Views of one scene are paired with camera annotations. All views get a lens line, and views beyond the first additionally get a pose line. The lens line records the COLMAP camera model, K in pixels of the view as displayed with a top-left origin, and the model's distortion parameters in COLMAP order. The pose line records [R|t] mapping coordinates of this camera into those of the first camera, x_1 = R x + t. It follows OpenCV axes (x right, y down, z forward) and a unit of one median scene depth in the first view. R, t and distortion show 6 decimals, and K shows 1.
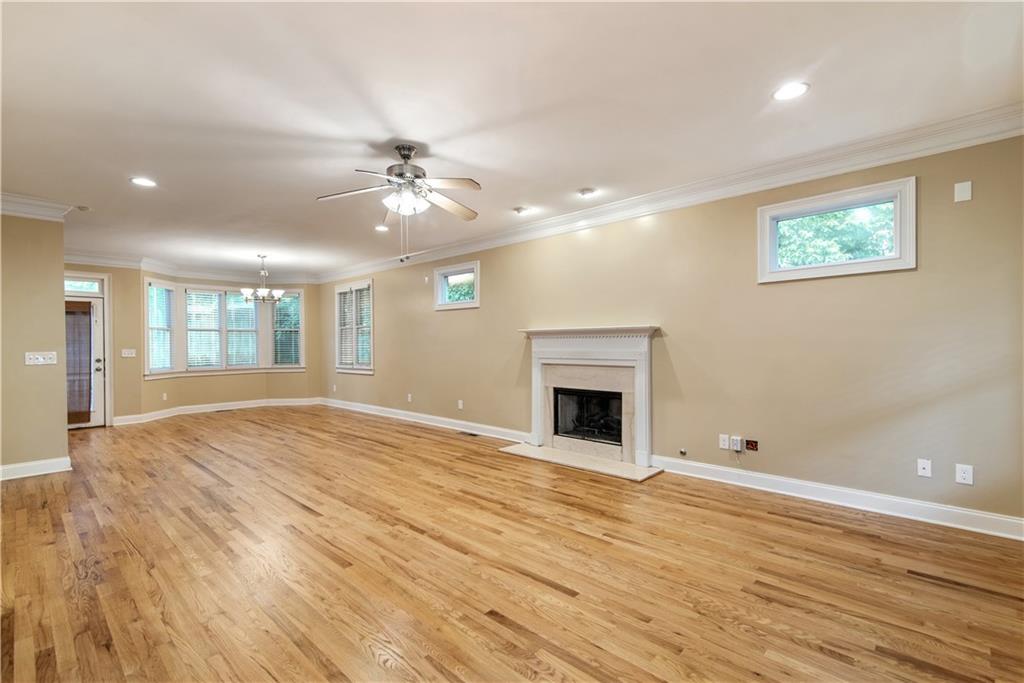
lens RADIAL K [[461.2, 0, 510.8], [0, 461.2, 348.2], [0, 0, 1]] dist [0.019027, -0.003714]
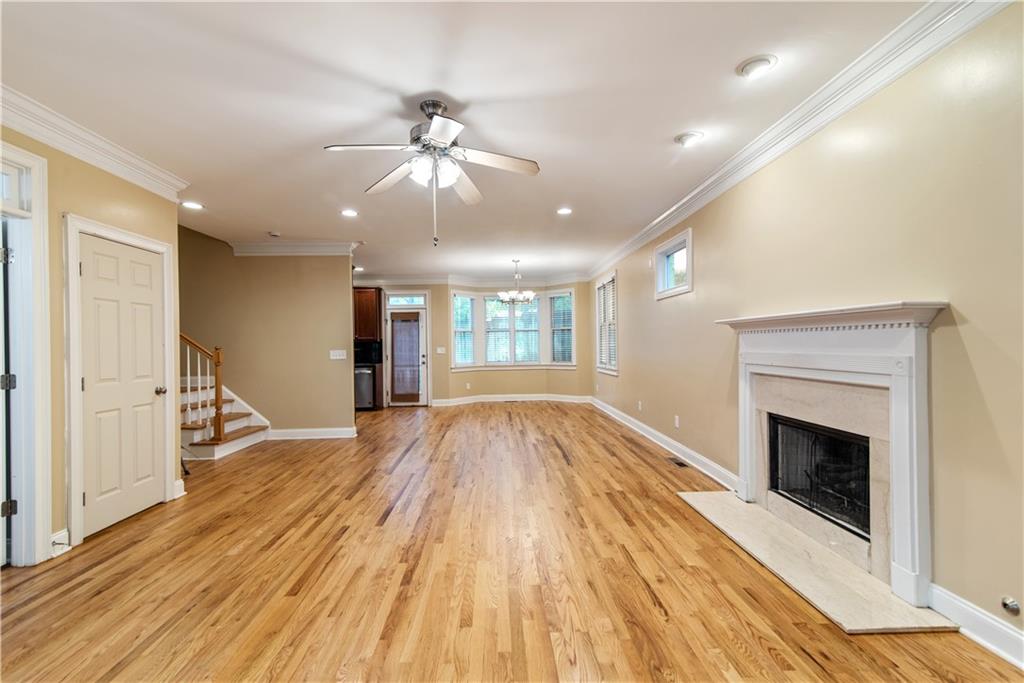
lens RADIAL K [[461.2, 0, 510.8], [0, 461.2, 348.2], [0, 0, 1]] dist [0.019027, -0.003714]
pose [[0.713112, 0.002845, -0.701044, 0.329396], [0.002492, 0.999975, 0.006593, -0.006235], [0.701046, -0.006449, 0.713087, 0.375639]]
